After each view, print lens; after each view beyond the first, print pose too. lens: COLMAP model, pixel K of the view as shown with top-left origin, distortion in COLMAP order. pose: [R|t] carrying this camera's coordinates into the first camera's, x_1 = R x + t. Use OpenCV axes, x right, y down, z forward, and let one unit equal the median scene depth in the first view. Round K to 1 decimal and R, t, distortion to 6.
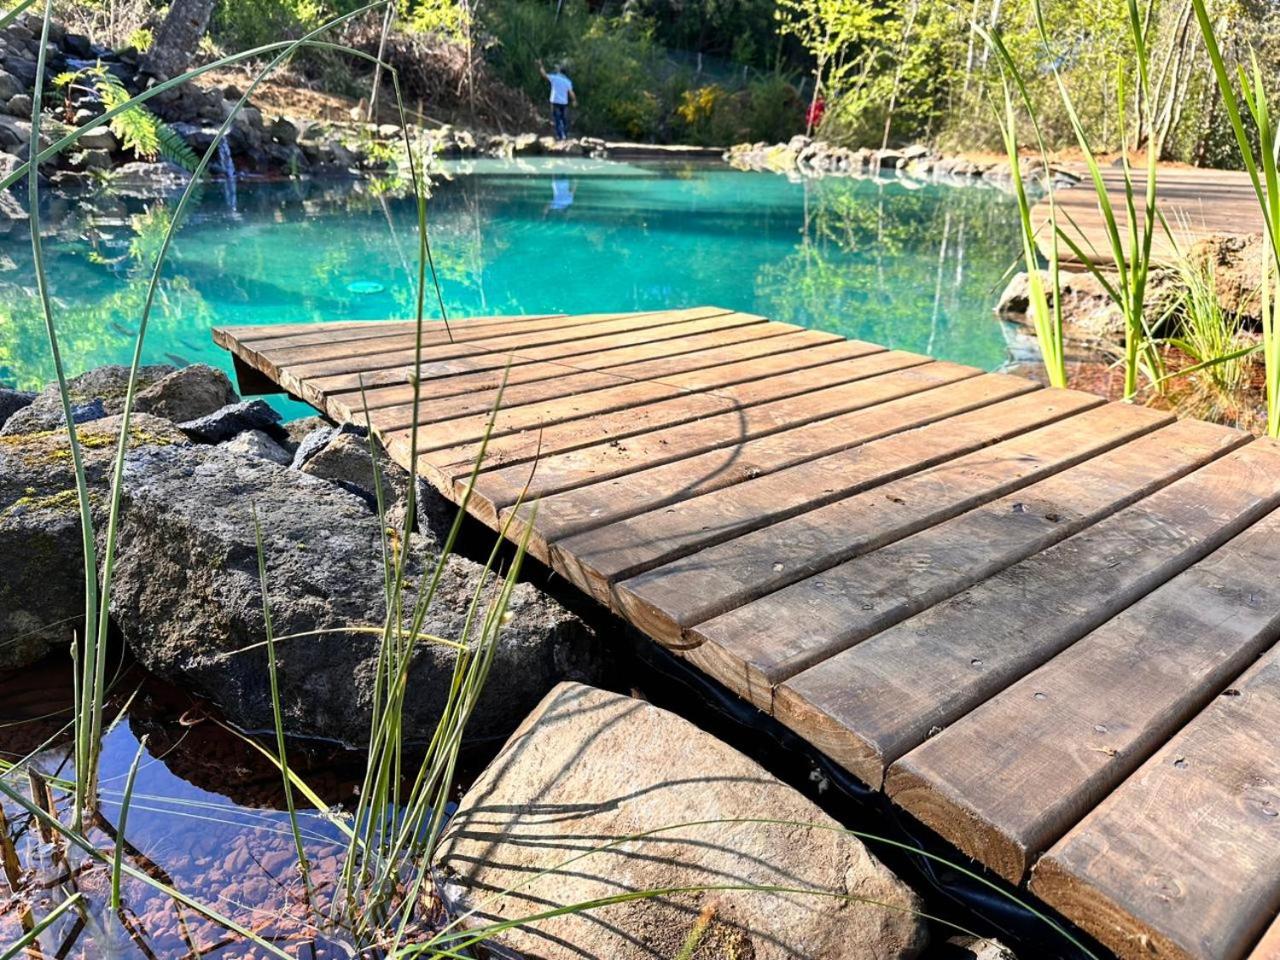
lens RADIAL K [[961.1, 0, 643.0], [0, 961.1, 462.5], [0, 0, 1]] dist [0.018962, 0.002582]
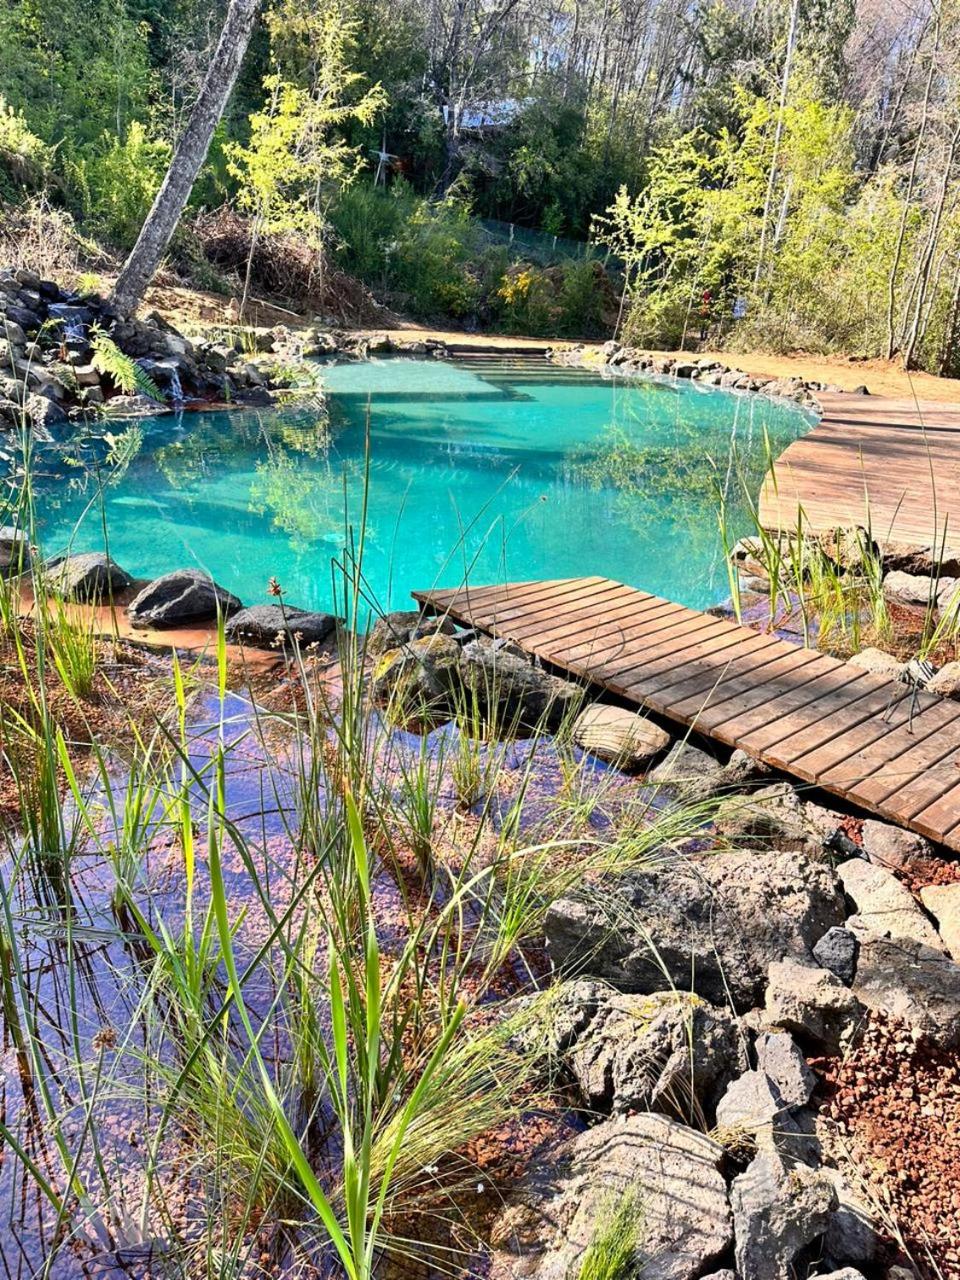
lens RADIAL K [[961.1, 0, 480.0], [0, 961.1, 640.0], [0, 0, 1]] dist [0.018962, 0.002582]
pose [[0.999242, 0.003485, 0.038778, -0.041576], [-0.004796, 0.999418, 0.033764, -0.011065], [-0.038638, -0.033924, 0.998677, -0.181557]]
